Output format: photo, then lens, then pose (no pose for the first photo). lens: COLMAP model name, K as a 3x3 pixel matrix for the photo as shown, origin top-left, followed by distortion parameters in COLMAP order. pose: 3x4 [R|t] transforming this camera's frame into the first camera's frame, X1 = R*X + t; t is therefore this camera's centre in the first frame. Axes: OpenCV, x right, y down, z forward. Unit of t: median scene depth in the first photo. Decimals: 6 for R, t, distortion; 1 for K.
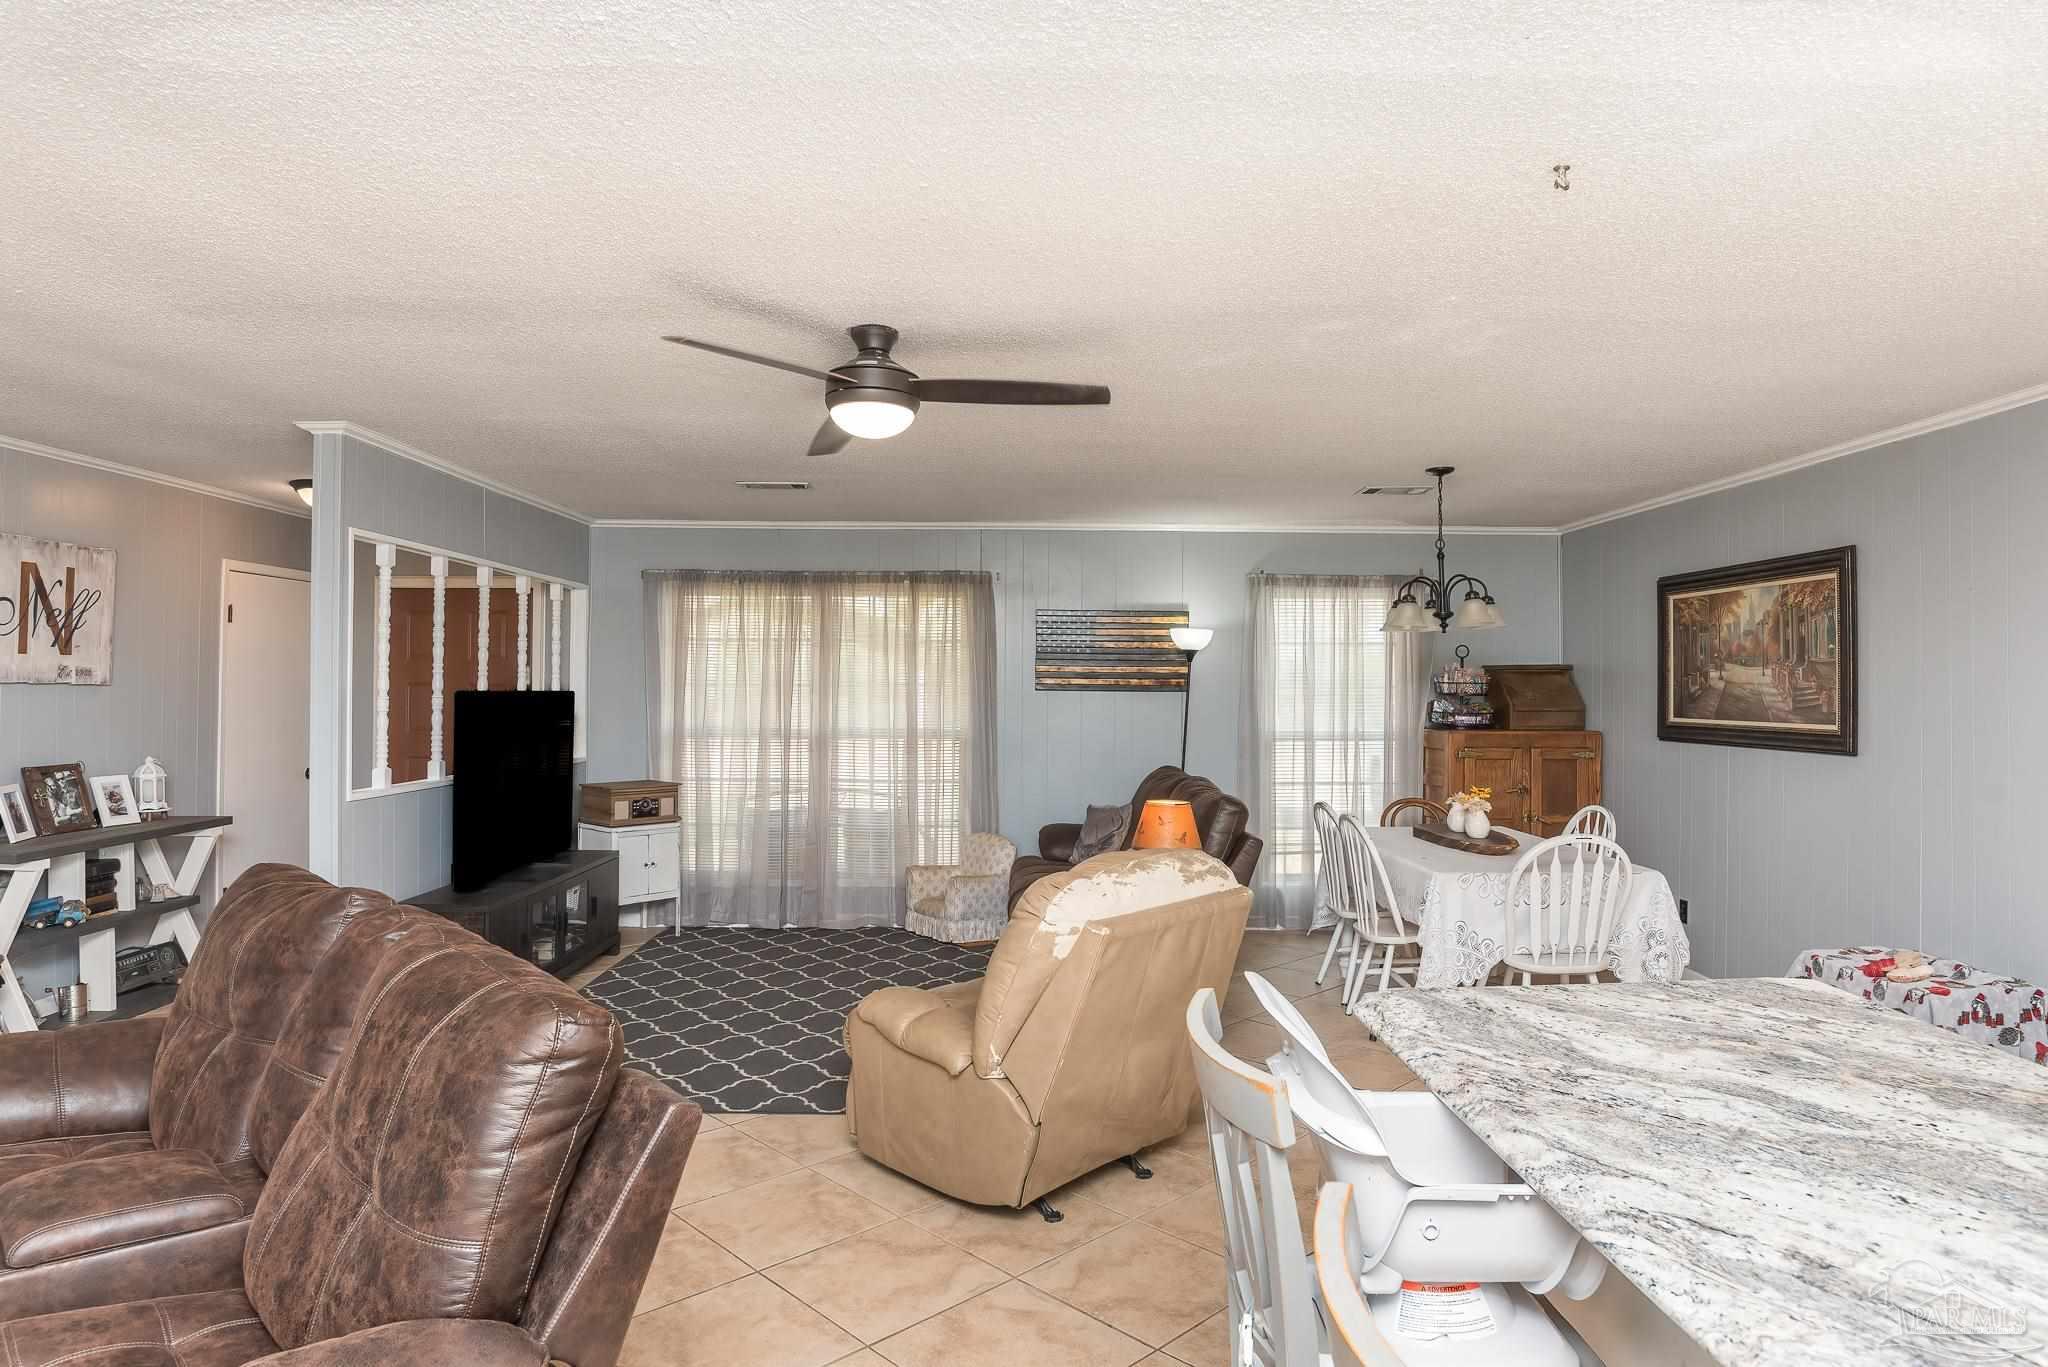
lens RADIAL K [[1196.8, 0, 1085.8], [0, 1196.8, 705.9], [0, 0, 1]] dist [-0.070723, 0.003371]
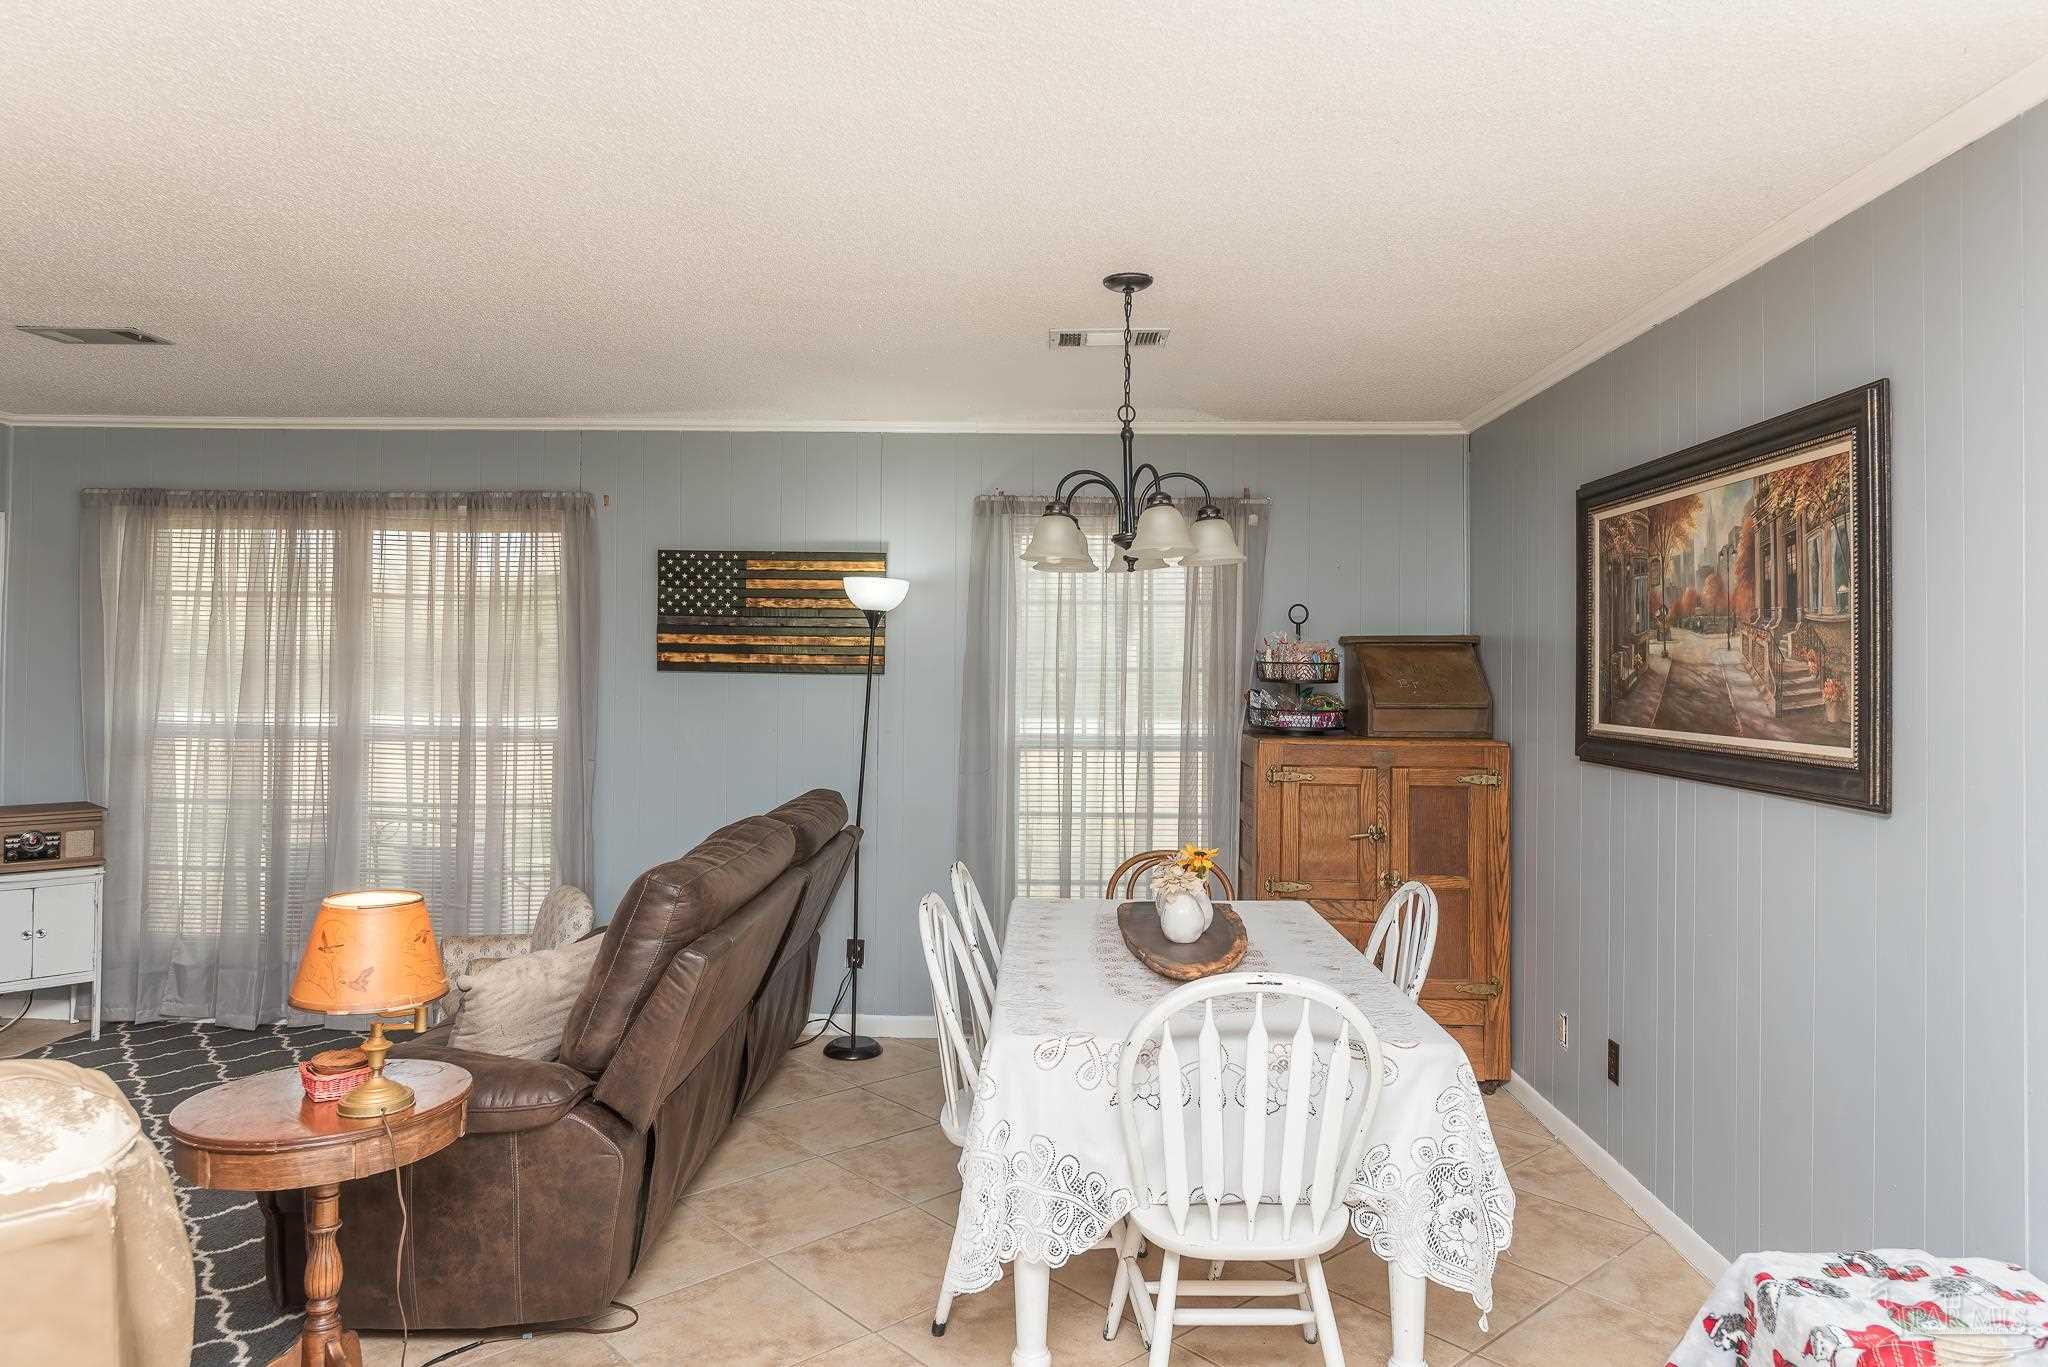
lens RADIAL K [[1356.4, 0, 1036.0], [0, 1356.4, 675.3], [0, 0, 1]] dist [-0.006329, -0.007376]
pose [[0.998952, 0.005865, -0.045383, 0.255144], [-0.006376, 0.999918, -0.011128, -0.004544], [0.045314, 0.011406, 0.998908, 0.321327]]
